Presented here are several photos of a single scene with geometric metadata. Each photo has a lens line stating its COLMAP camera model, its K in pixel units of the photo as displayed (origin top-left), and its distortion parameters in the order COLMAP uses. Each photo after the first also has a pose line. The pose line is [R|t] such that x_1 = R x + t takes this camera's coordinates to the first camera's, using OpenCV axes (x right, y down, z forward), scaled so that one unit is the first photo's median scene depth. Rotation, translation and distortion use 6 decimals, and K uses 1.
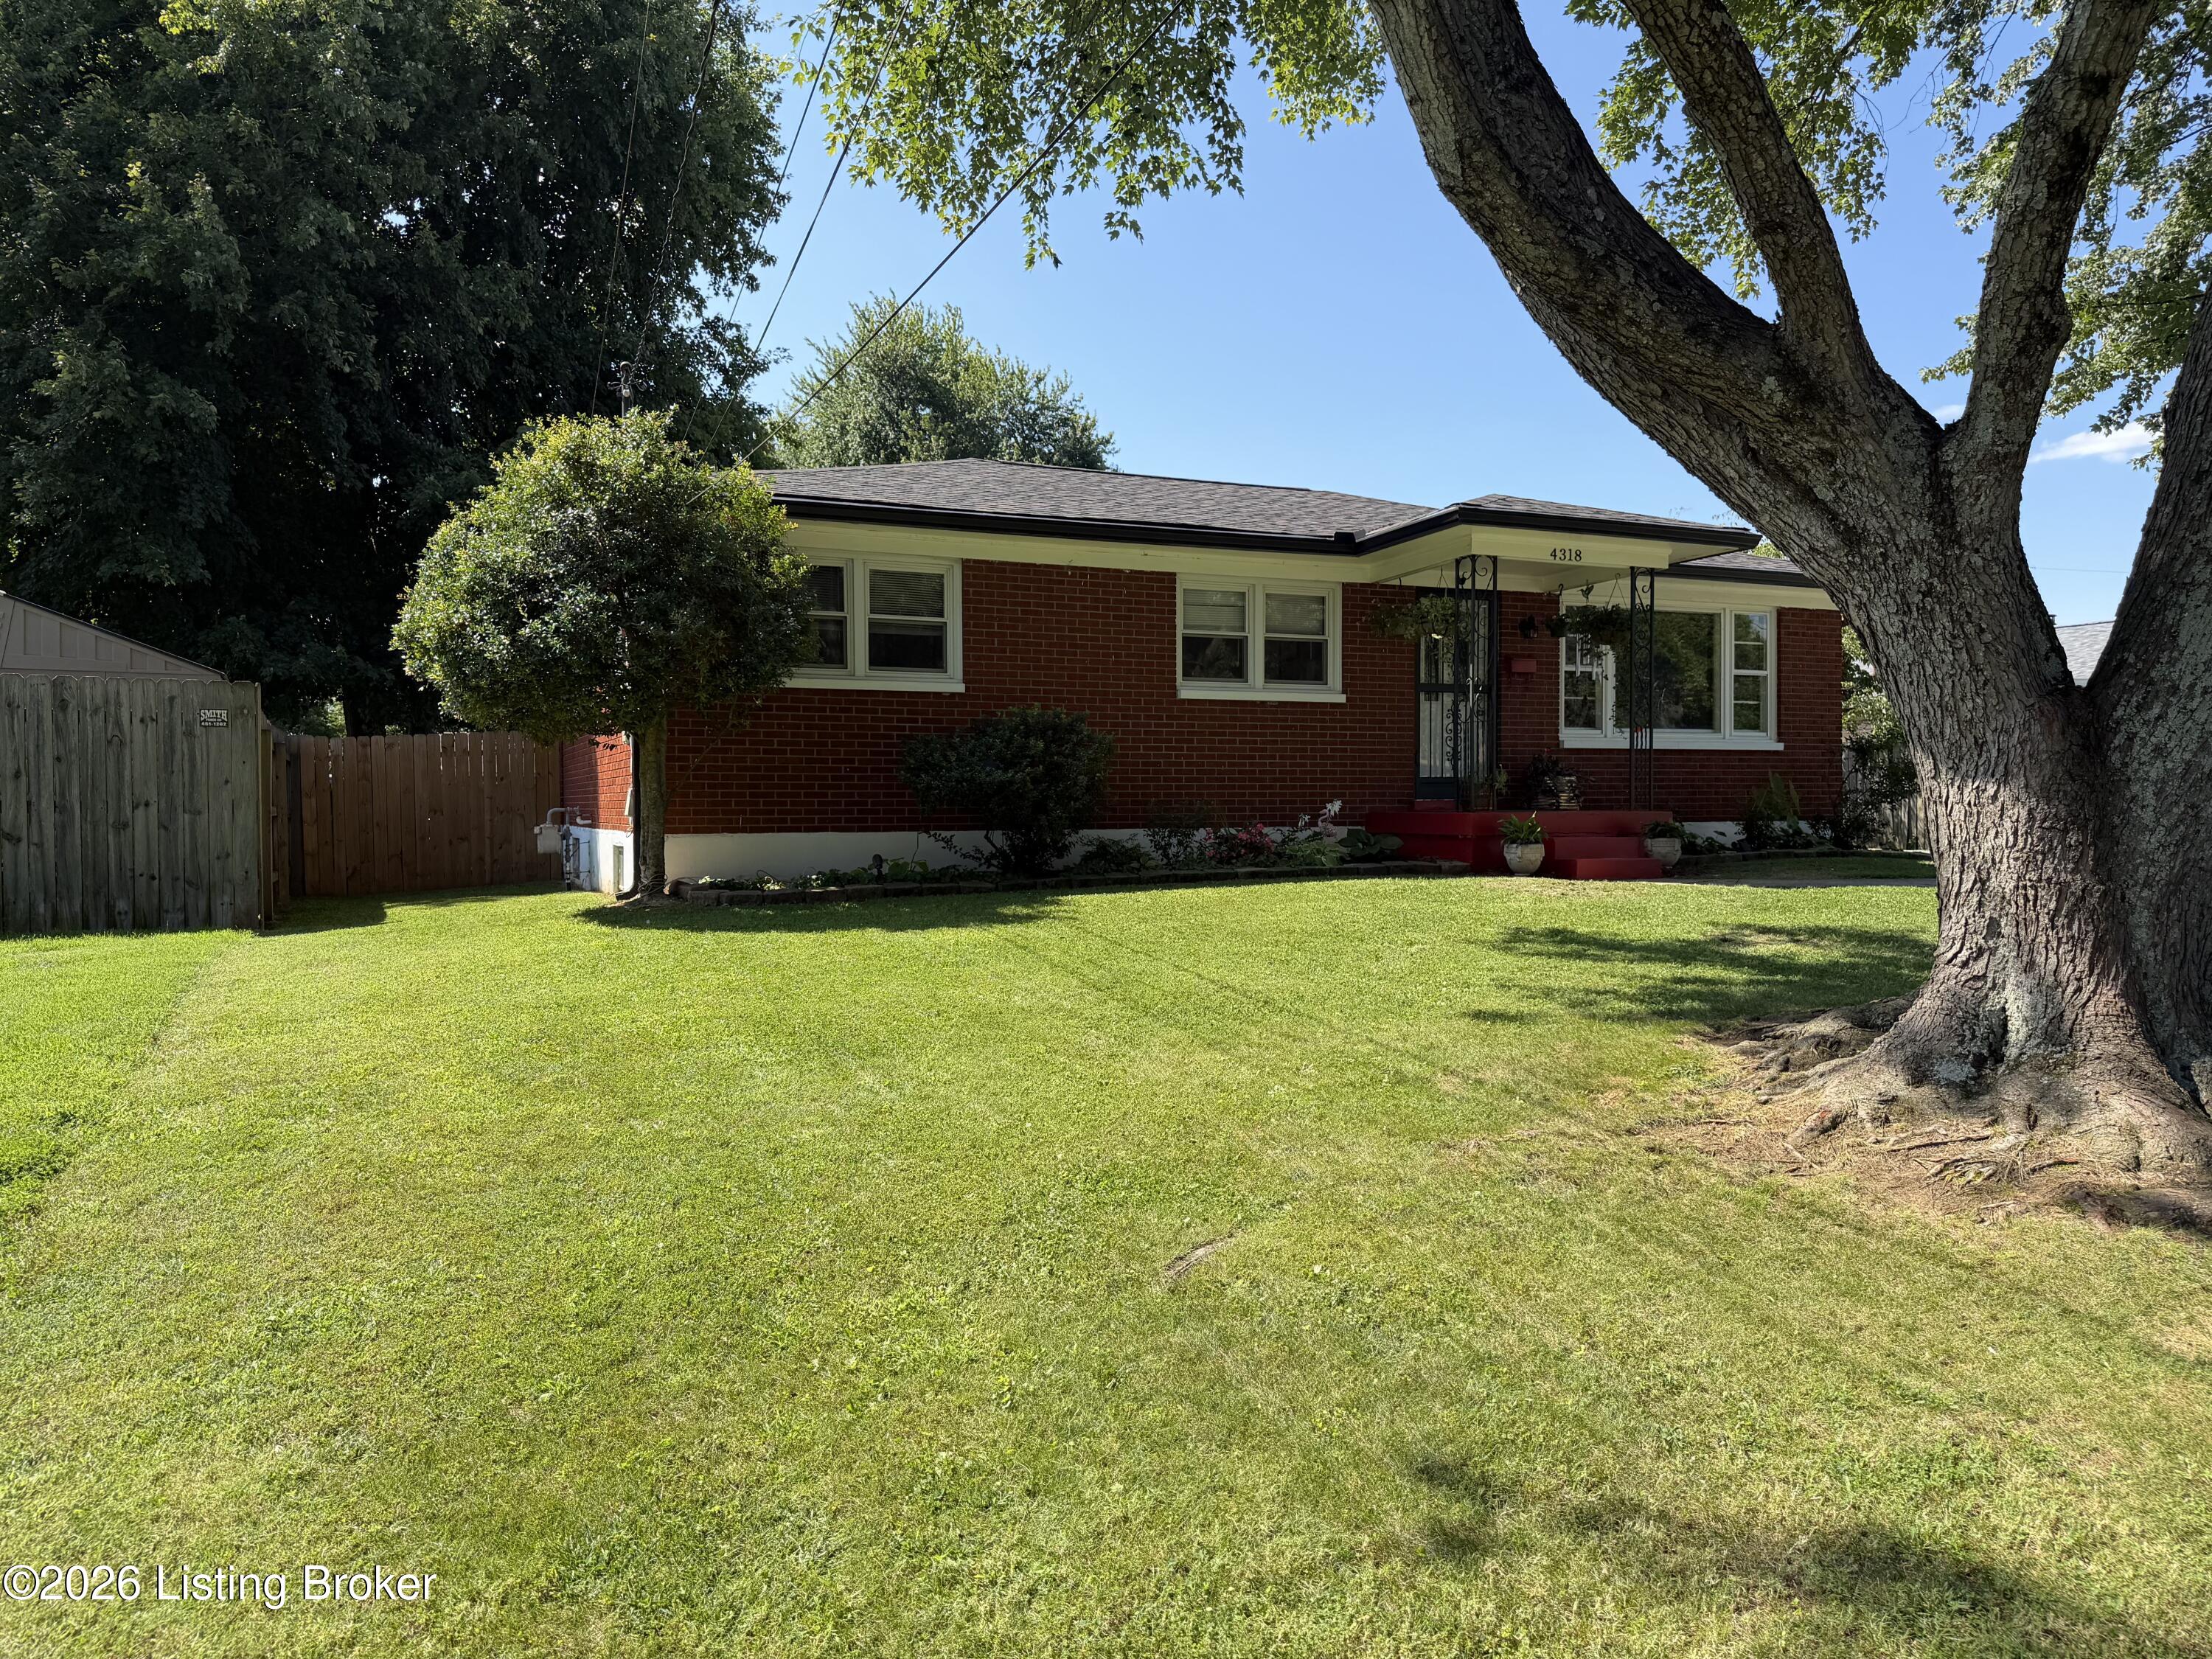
lens RADIAL K [[1543.0, 0, 1107.1], [0, 1543.0, 827.1], [0, 0, 1]] dist [0.061470, -0.077401]
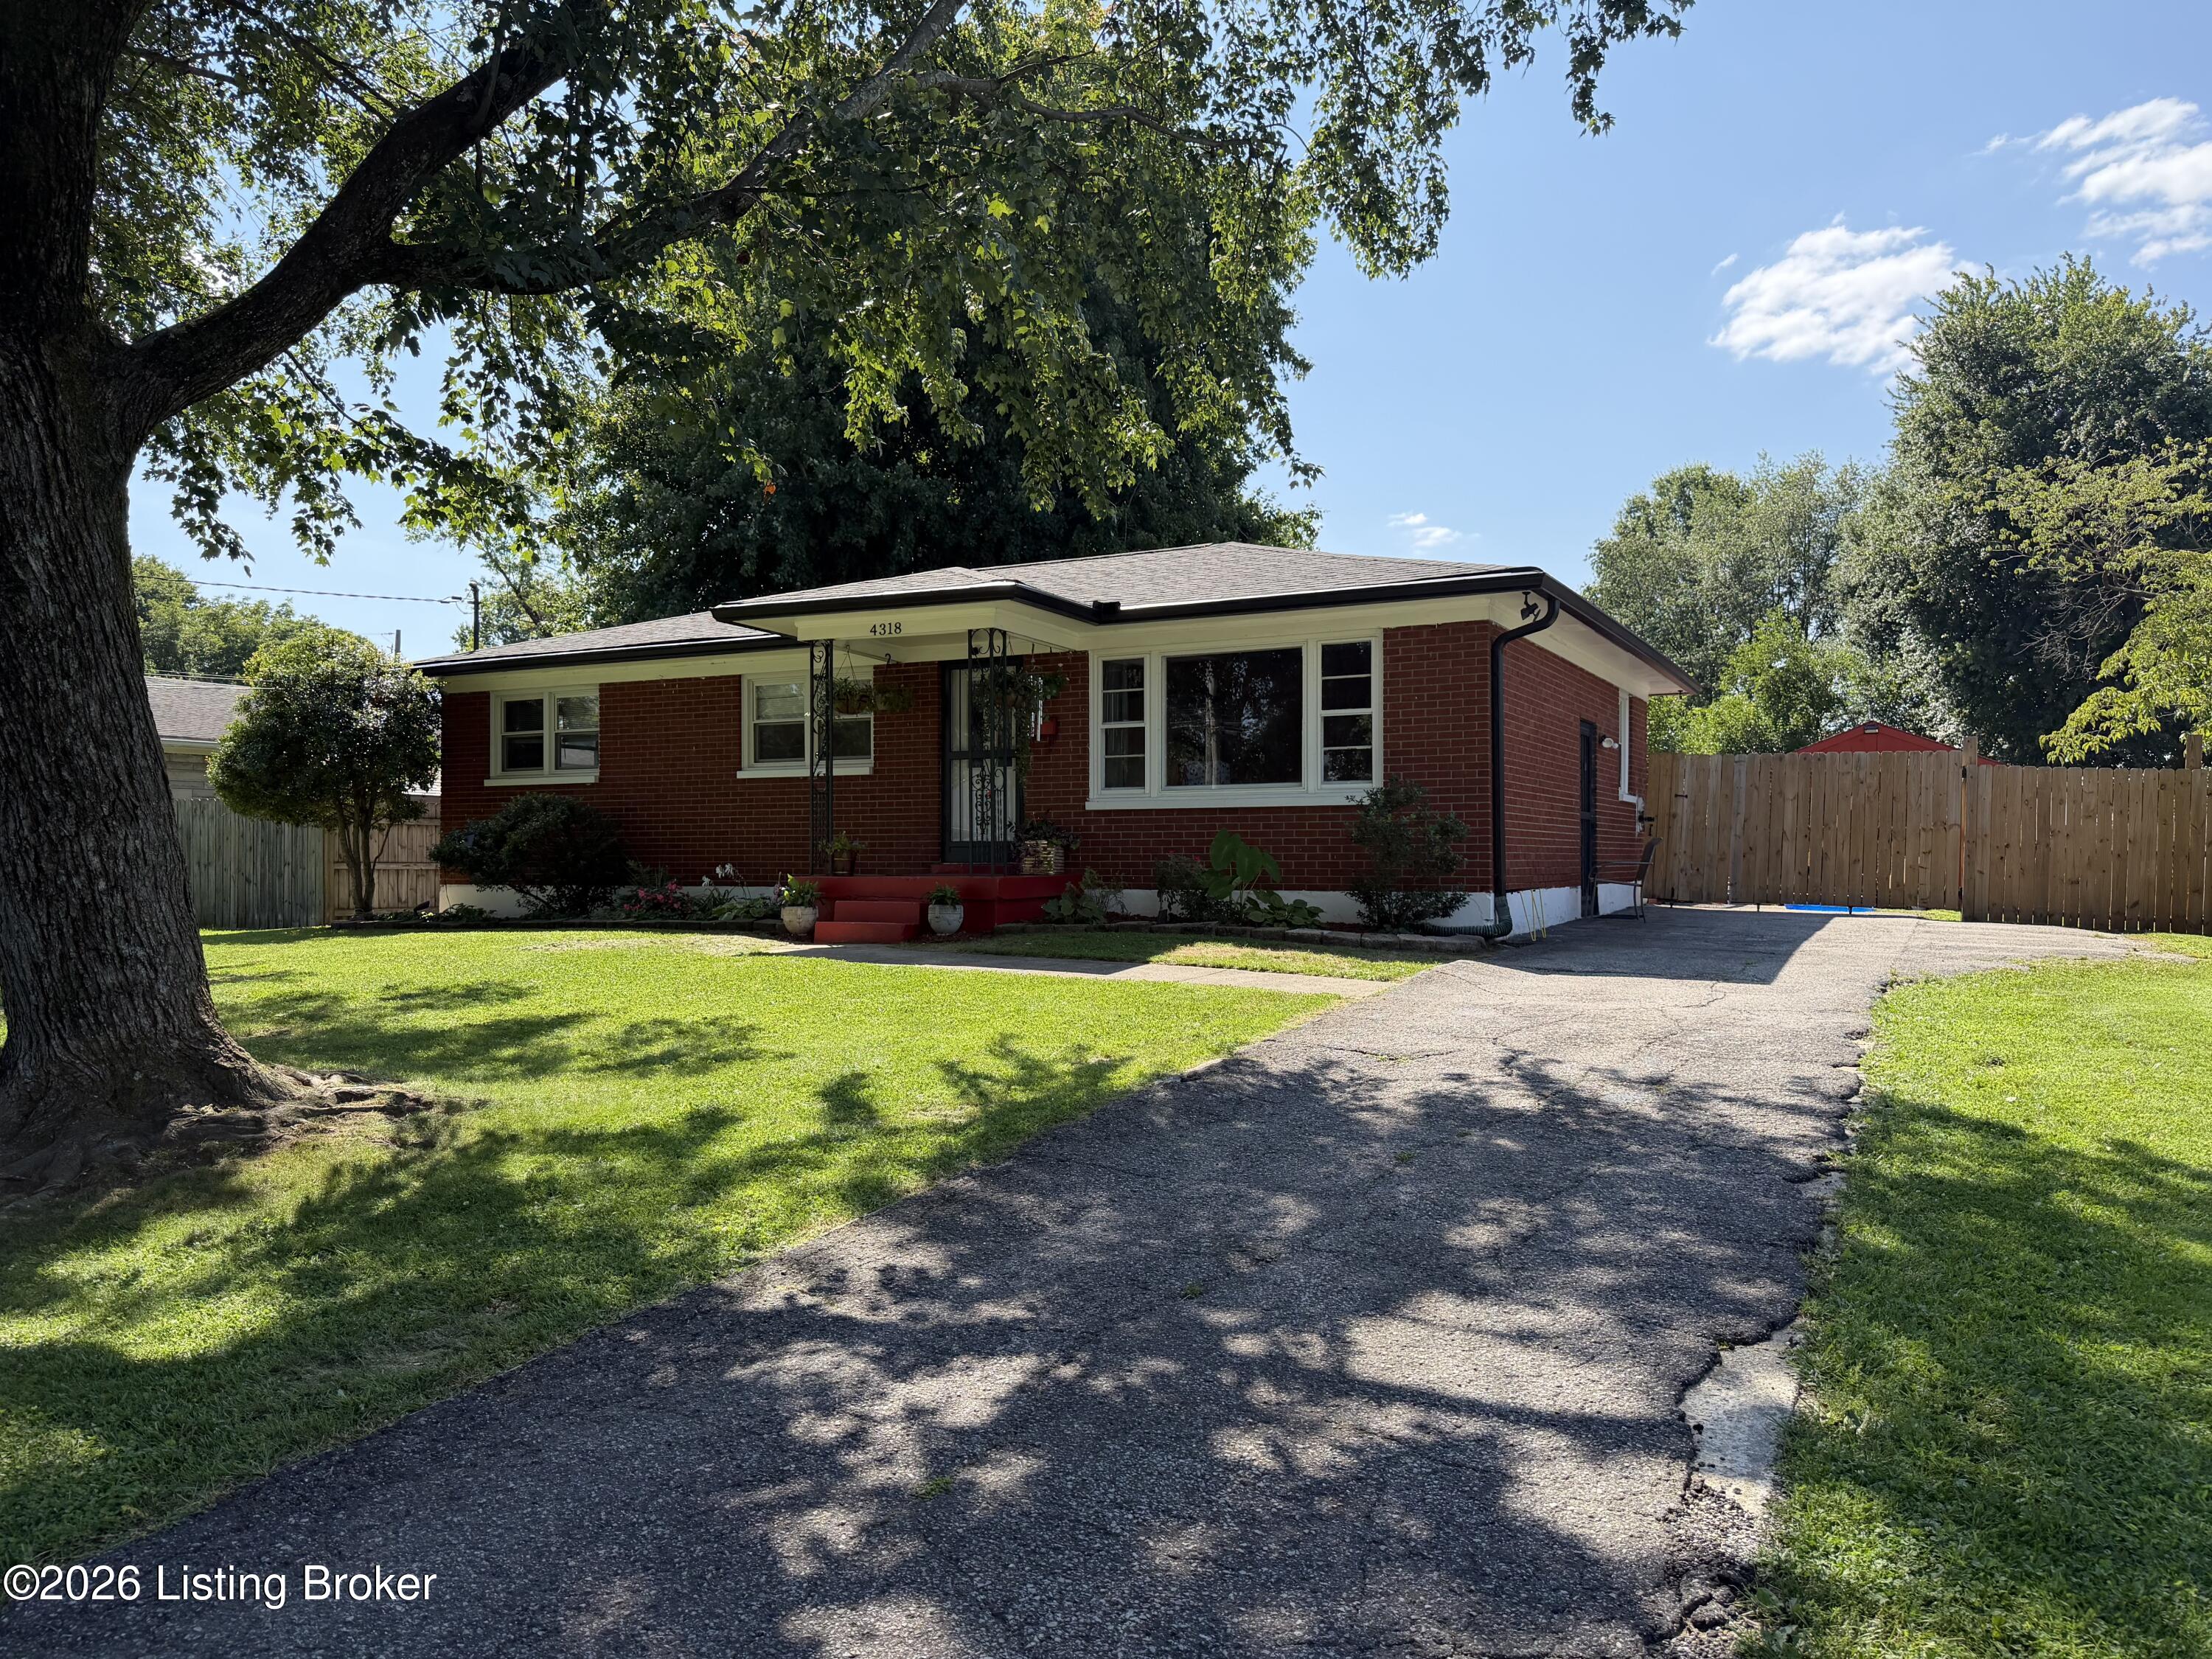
lens RADIAL K [[1543.0, 0, 1109.7], [0, 1543.0, 839.6], [0, 0, 1]] dist [0.061470, -0.077401]
pose [[0.636203, -0.009136, -0.771467, 0.981066], [-0.017453, 0.999504, -0.026229, -0.007484], [0.771324, 0.030151, 0.635728, 0.383815]]
